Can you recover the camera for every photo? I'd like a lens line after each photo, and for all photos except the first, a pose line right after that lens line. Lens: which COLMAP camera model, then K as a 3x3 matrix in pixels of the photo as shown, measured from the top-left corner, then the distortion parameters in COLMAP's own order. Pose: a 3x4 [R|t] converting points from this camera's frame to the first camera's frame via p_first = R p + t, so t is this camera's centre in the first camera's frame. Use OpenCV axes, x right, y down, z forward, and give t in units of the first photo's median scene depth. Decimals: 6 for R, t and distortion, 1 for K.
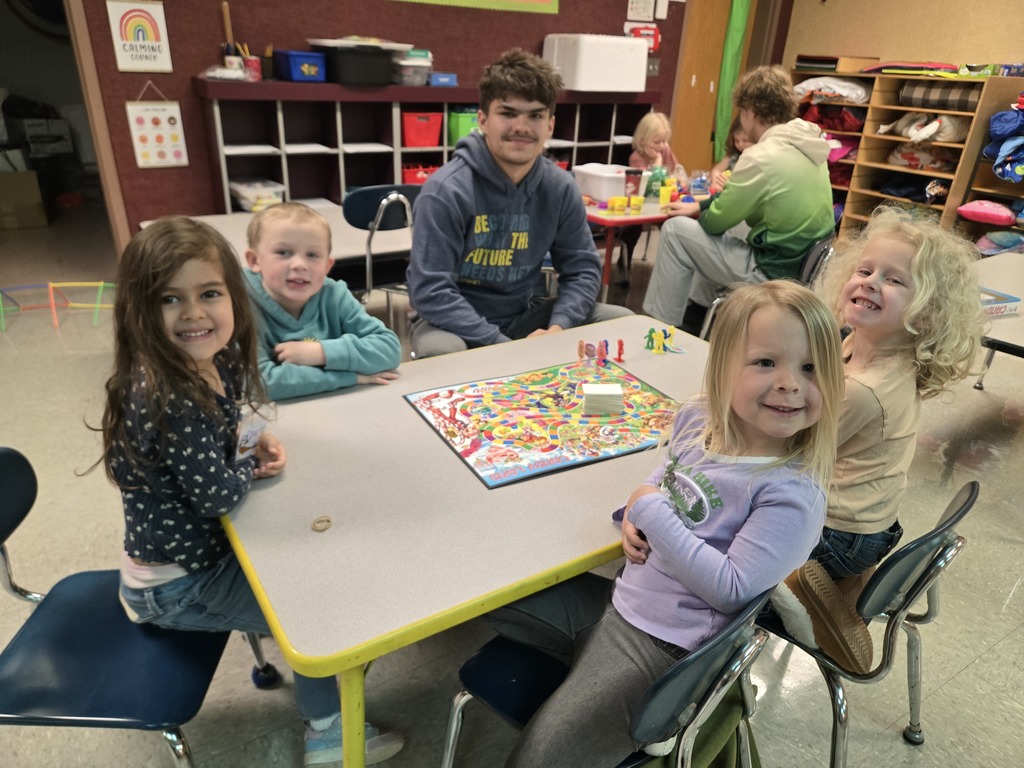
lens RADIAL K [[674.0, 0, 512.0], [0, 674.0, 384.0], [0, 0, 1]] dist [-0.004168, -0.000227]
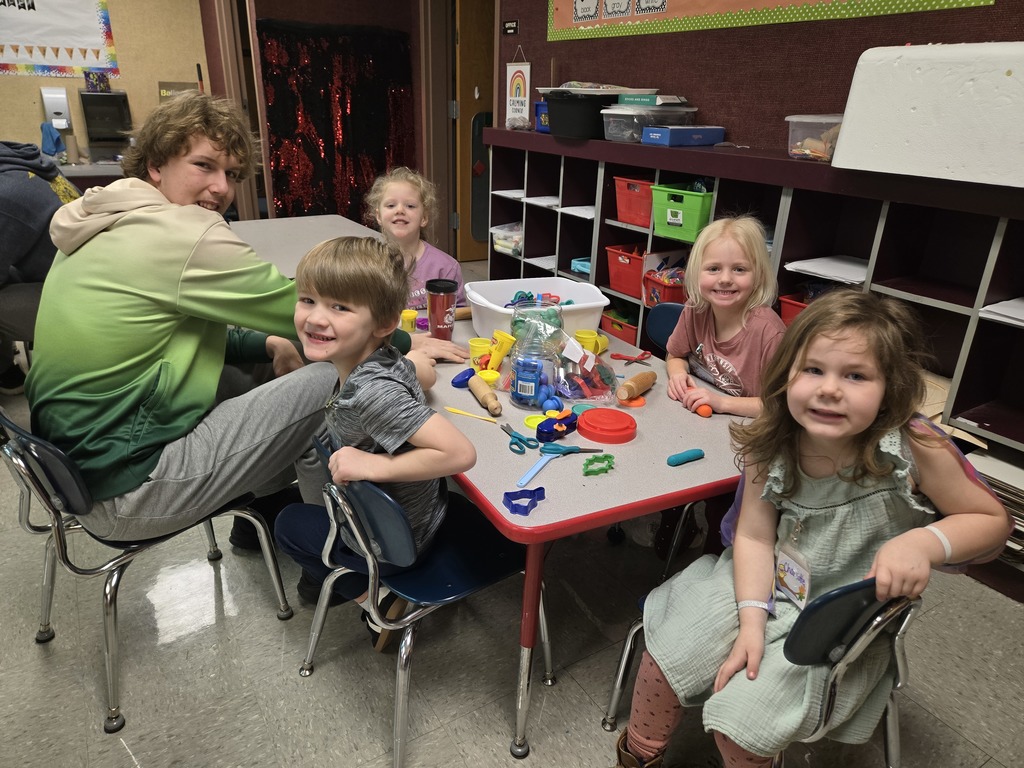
lens RADIAL K [[690.7, 0, 512.0], [0, 690.7, 384.0], [0, 0, 1]] dist [0.001114, 0.000023]
pose [[-0.002344, 0.349343, -0.936992, 0.671327], [-0.451698, 0.835589, 0.312666, -0.403564], [0.892168, 0.423971, 0.155840, 0.884841]]
